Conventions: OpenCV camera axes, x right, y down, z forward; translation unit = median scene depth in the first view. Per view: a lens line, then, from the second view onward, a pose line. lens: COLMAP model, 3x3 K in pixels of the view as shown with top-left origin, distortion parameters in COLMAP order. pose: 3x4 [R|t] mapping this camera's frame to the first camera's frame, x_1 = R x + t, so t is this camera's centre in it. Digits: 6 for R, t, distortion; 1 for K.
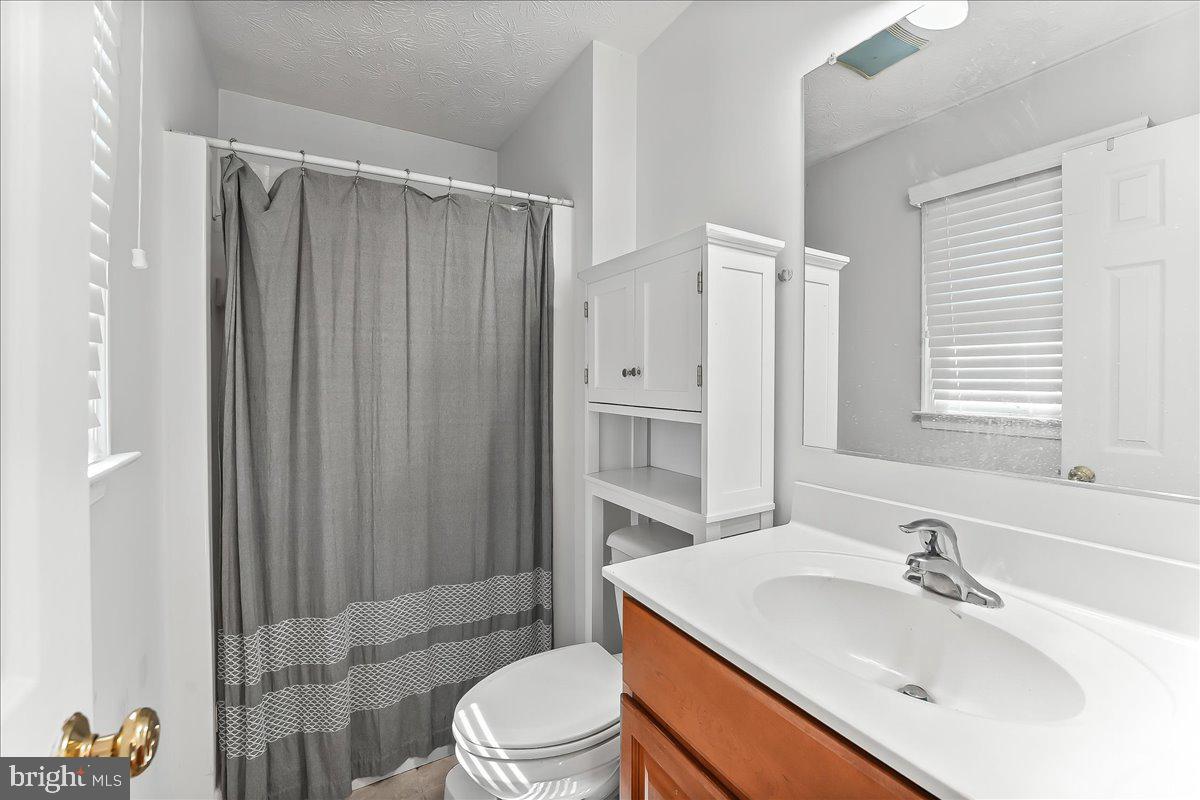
lens RADIAL K [[491.2, 0, 596.9], [0, 491.2, 400.7], [0, 0, 1]] dist [-0.020694, 0.000694]
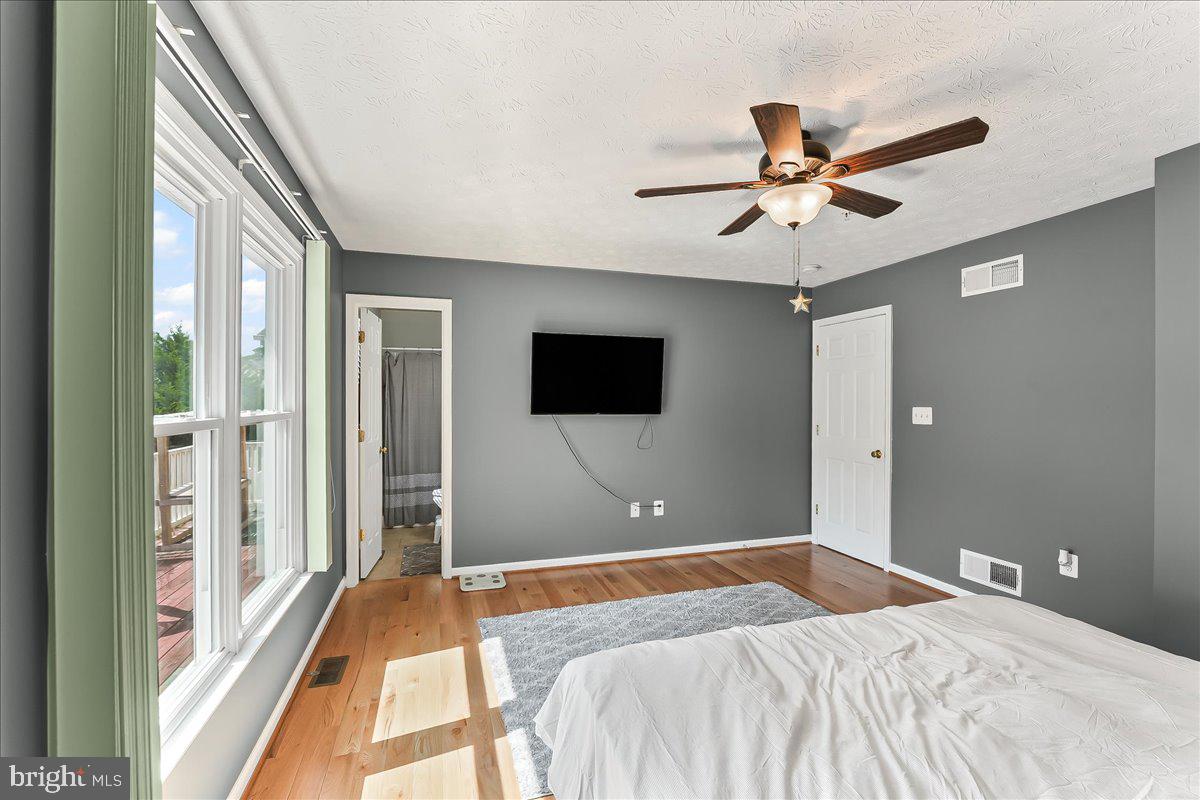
lens RADIAL K [[515.8, 0, 600.0], [0, 515.8, 400.0], [0, 0, 1]] dist [-0.015324, 0.000323]
pose [[0.972095, -0.001018, -0.234587, 1.764596], [-0.000277, 0.999985, -0.005489, -0.098835], [0.234589, 0.005400, 0.972080, -2.457281]]
